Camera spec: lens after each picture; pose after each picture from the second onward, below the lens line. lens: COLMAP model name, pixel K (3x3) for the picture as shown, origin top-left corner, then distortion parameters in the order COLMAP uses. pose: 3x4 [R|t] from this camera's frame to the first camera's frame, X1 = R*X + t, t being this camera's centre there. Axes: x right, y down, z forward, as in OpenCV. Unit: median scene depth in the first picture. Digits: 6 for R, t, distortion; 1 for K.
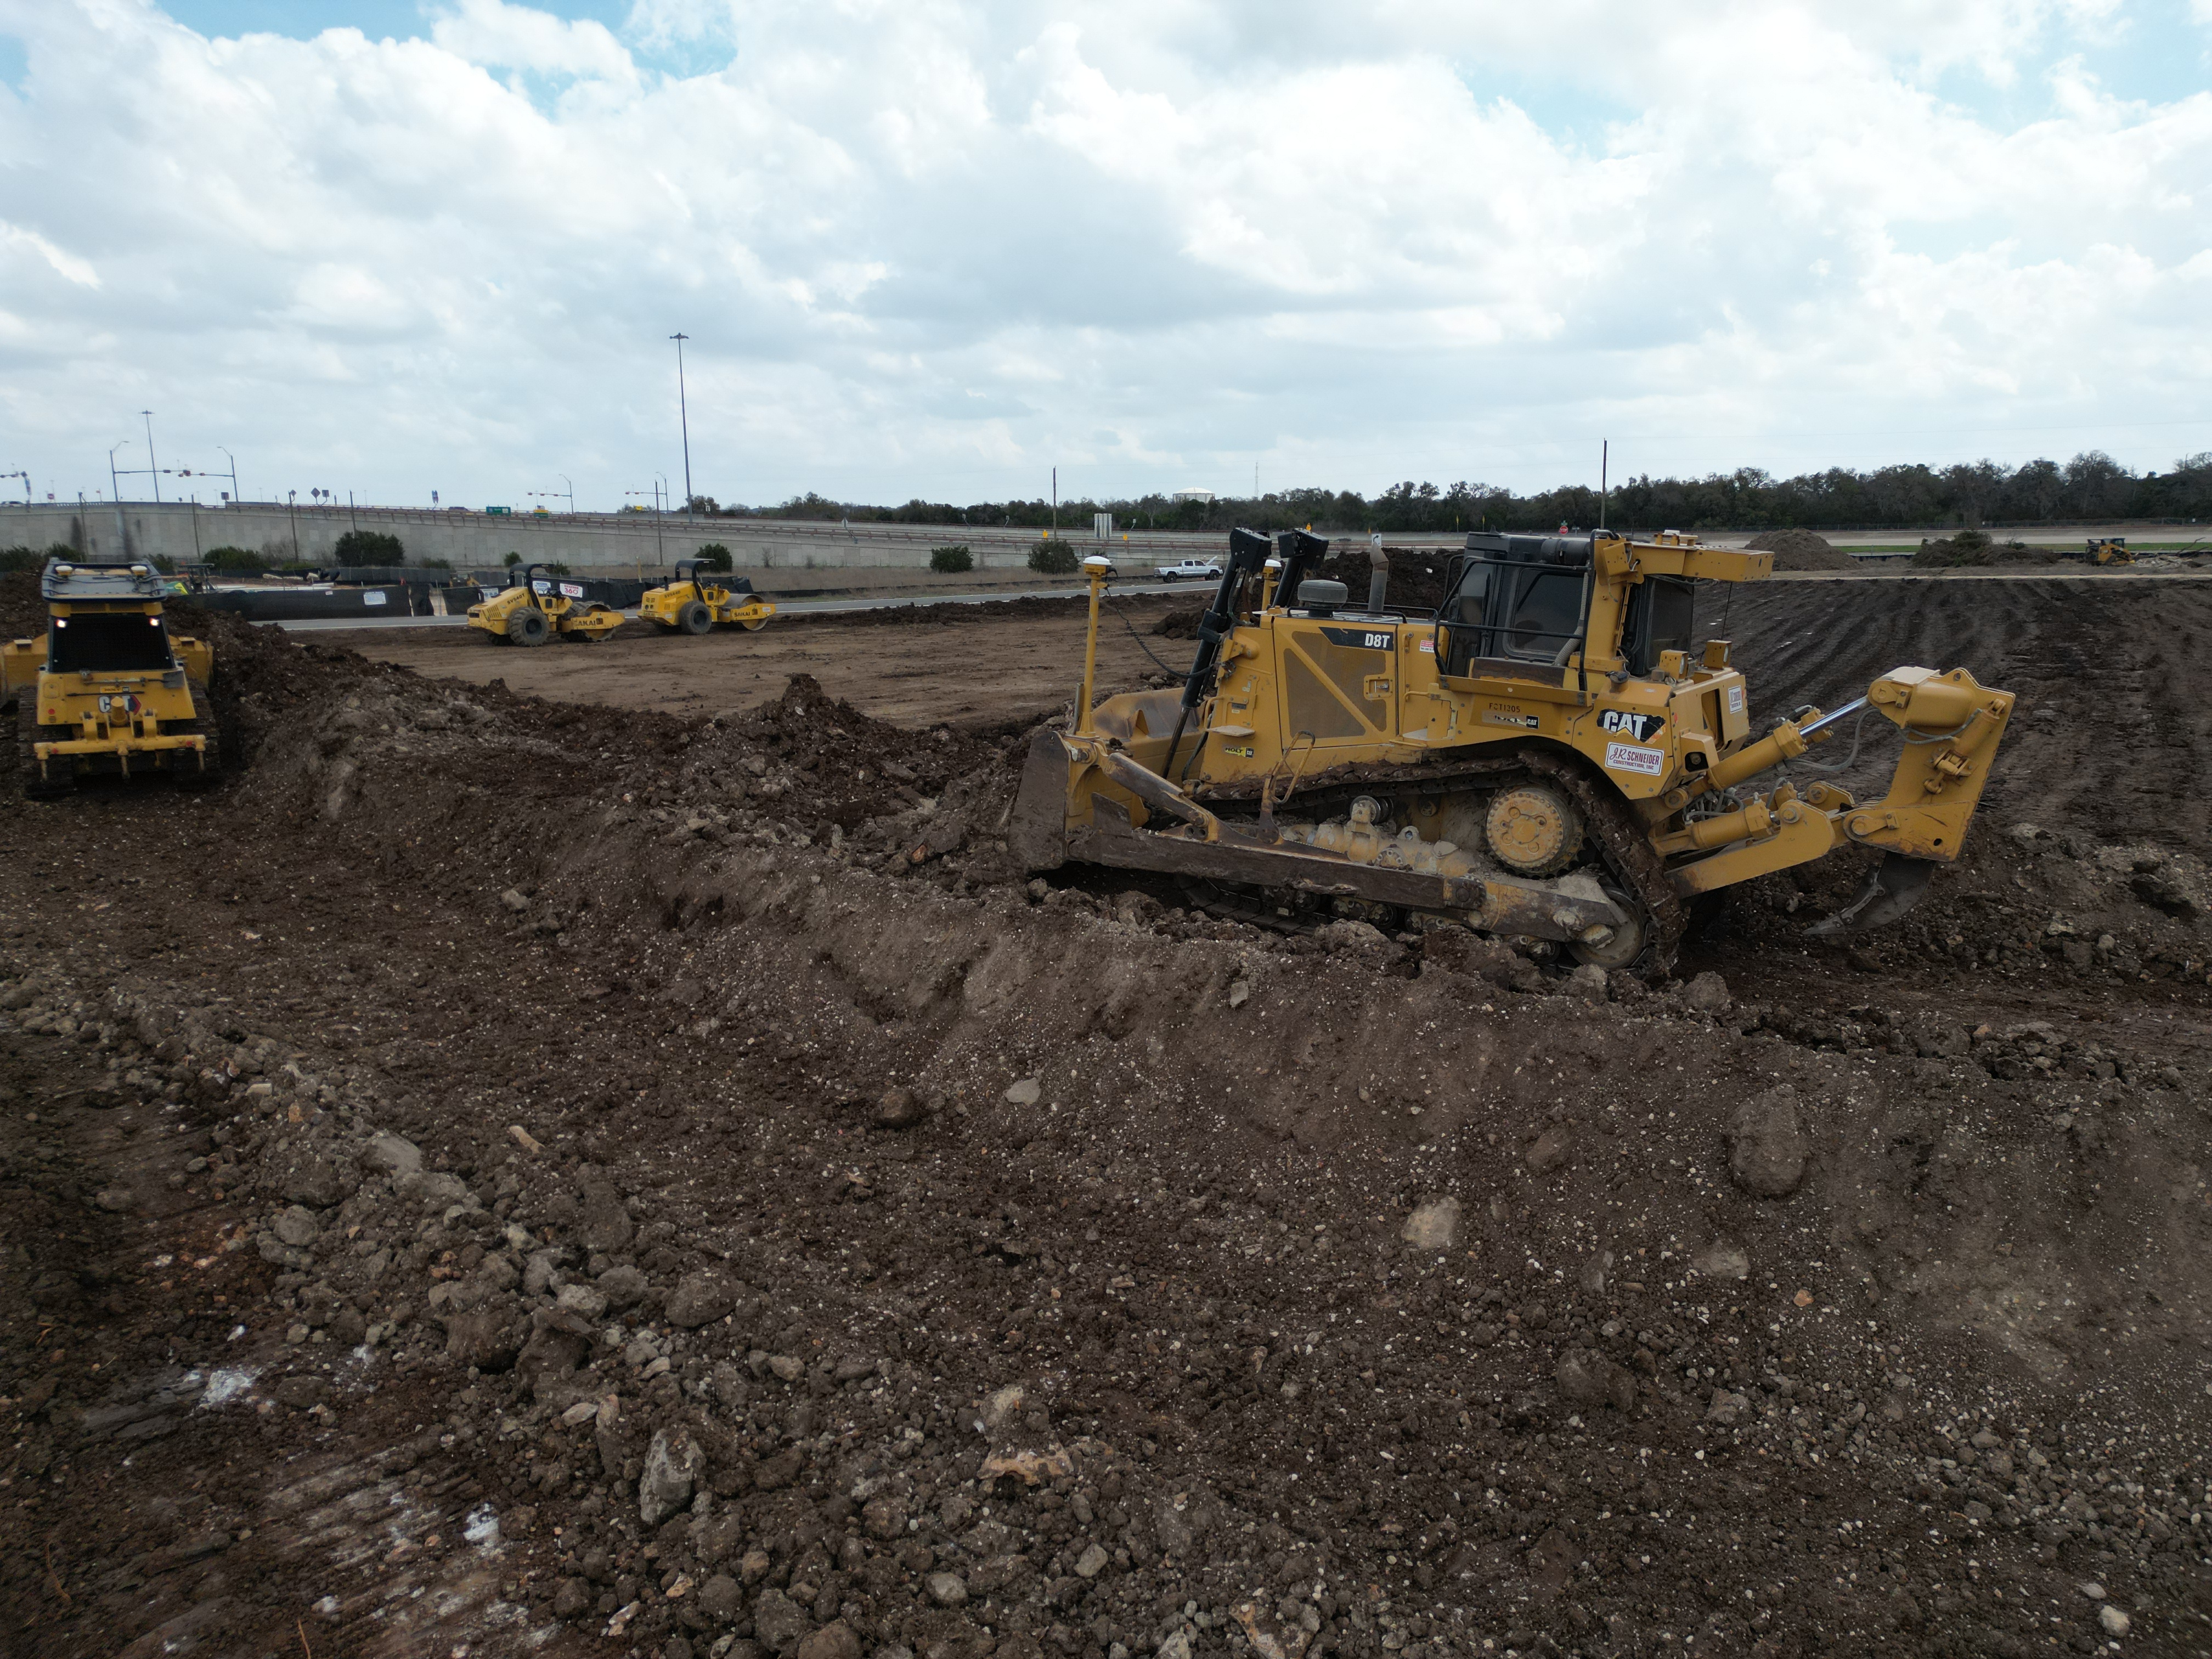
lens RADIAL K [[1557.8, 0, 1106.0], [0, 1557.8, 829.5], [0, 0, 1]] dist [0.005735, -0.001032]
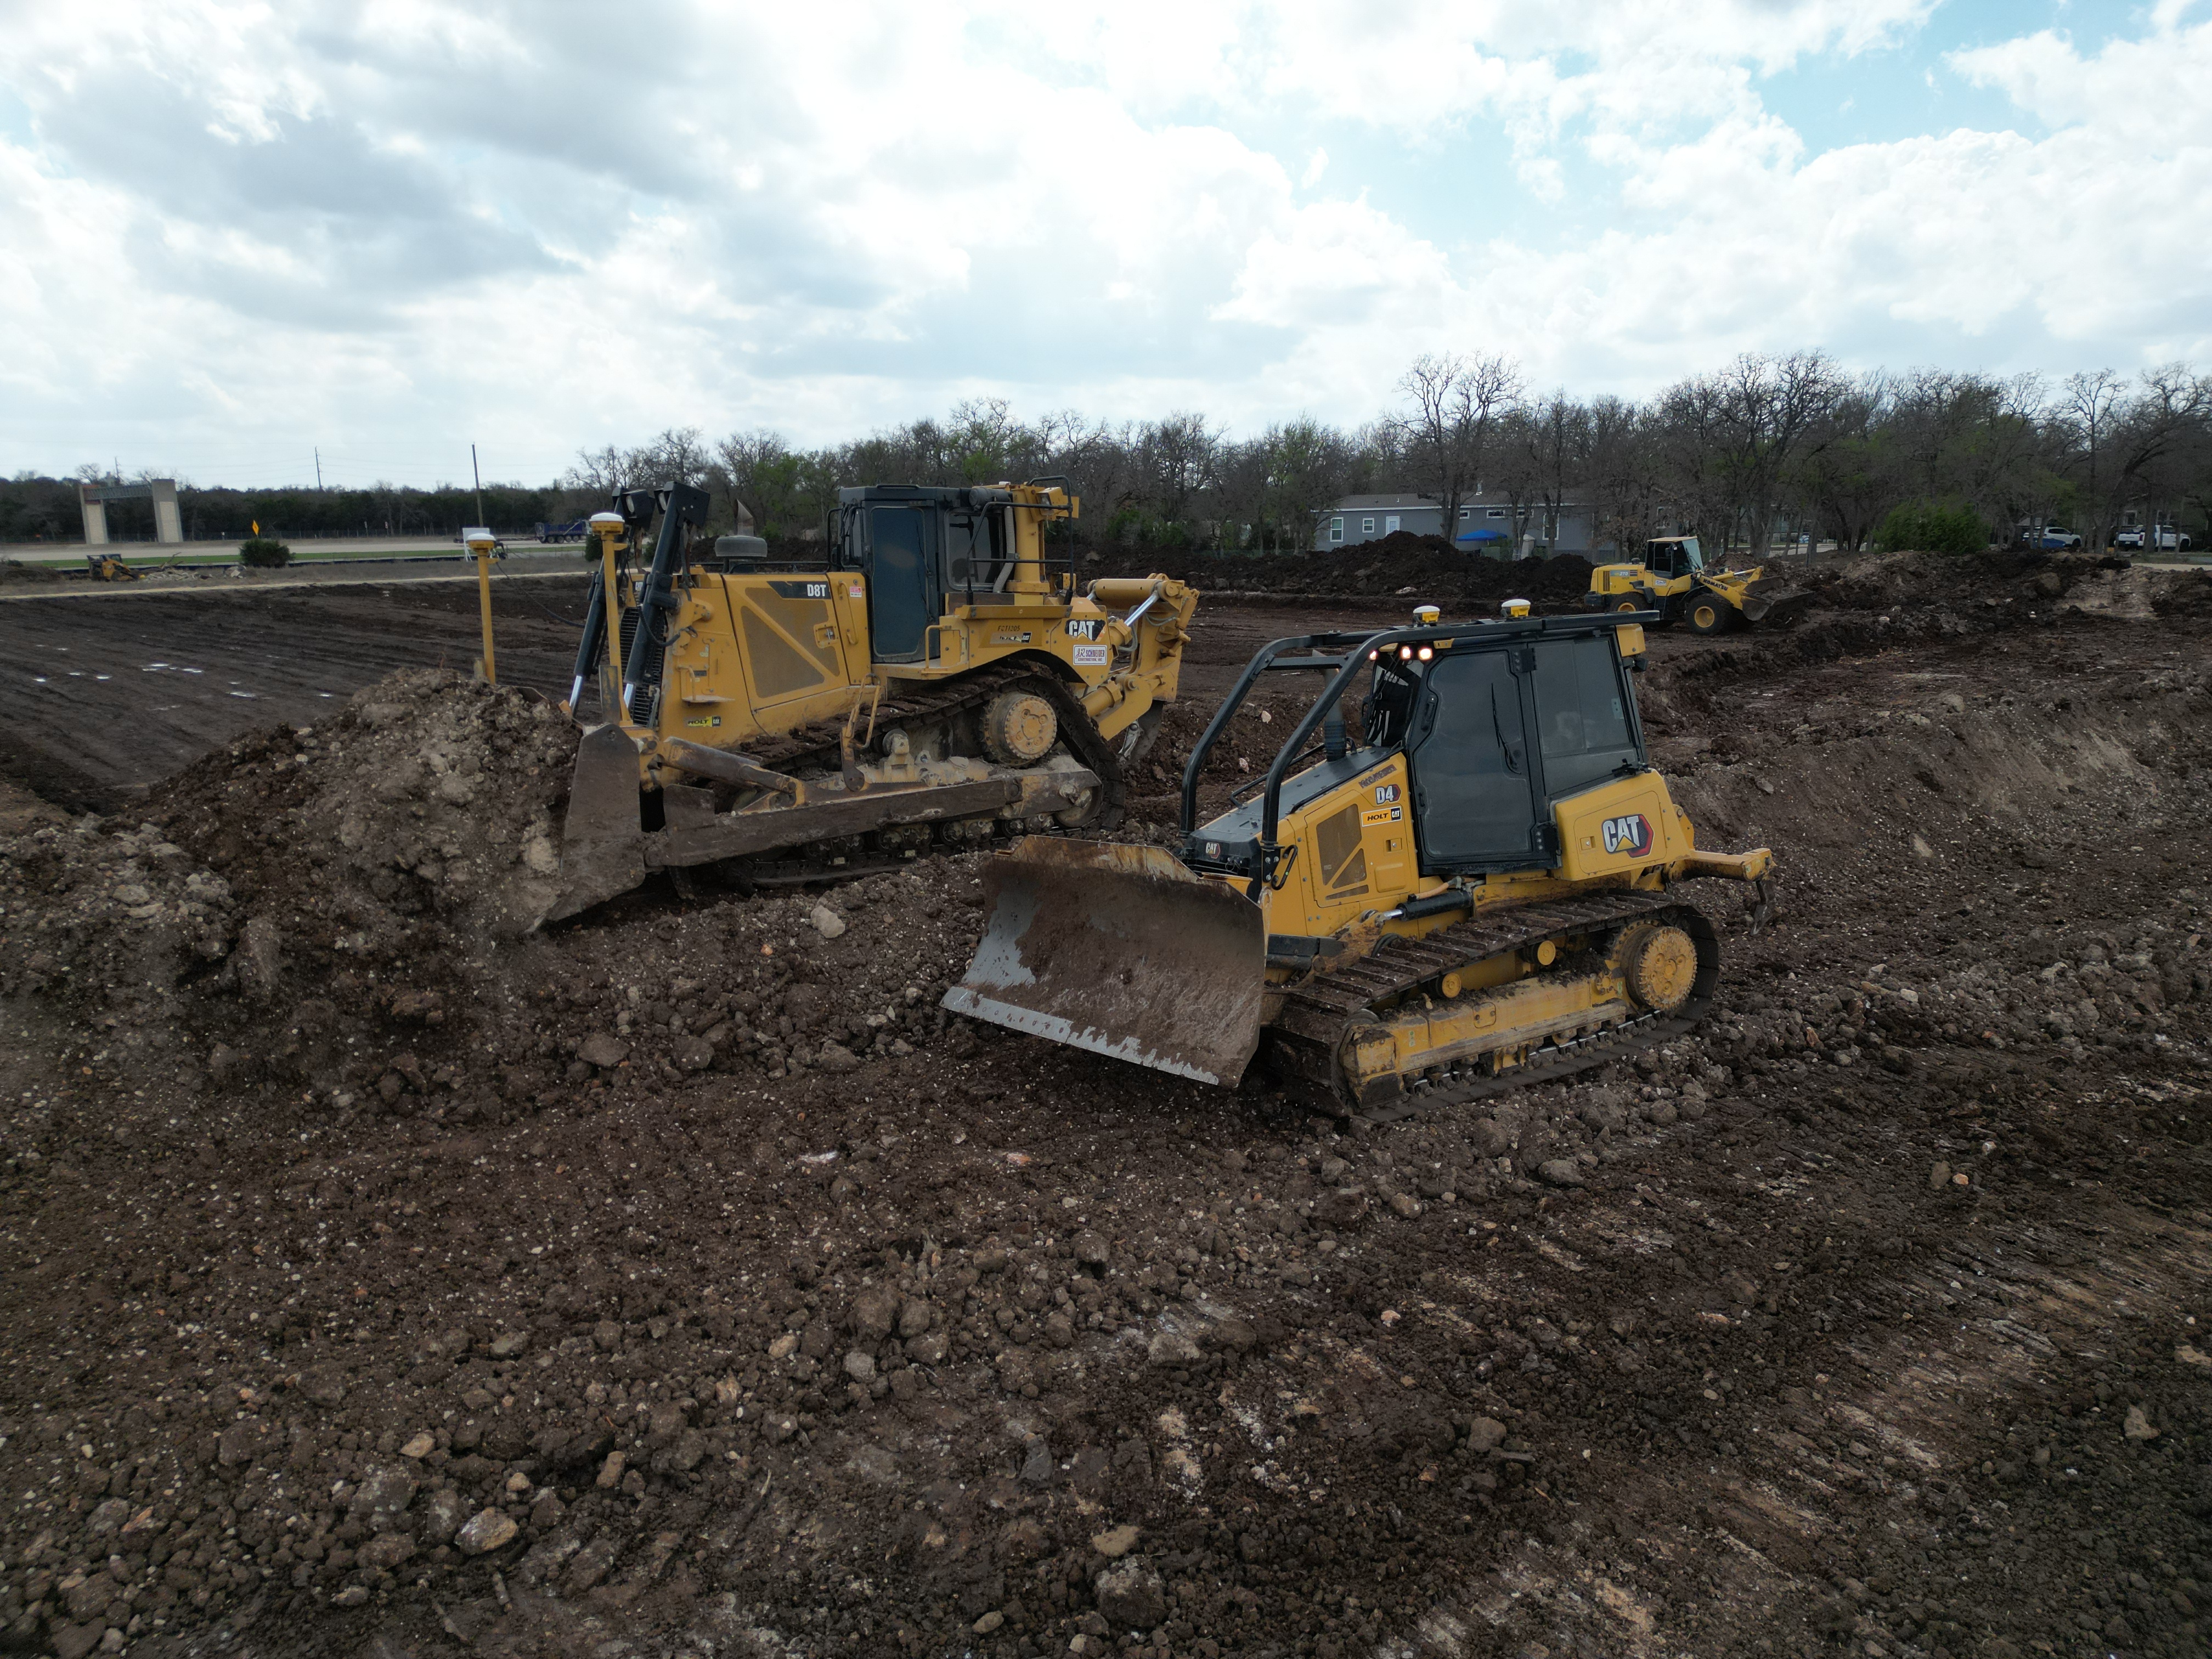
lens RADIAL K [[1557.8, 0, 1106.0], [0, 1557.8, 829.5], [0, 0, 1]] dist [0.005735, -0.001032]
pose [[0.249041, -0.190339, 0.949605, -0.826667], [0.211580, 0.967506, 0.138438, -0.073091], [-0.945099, 0.166441, 0.281221, 0.576944]]
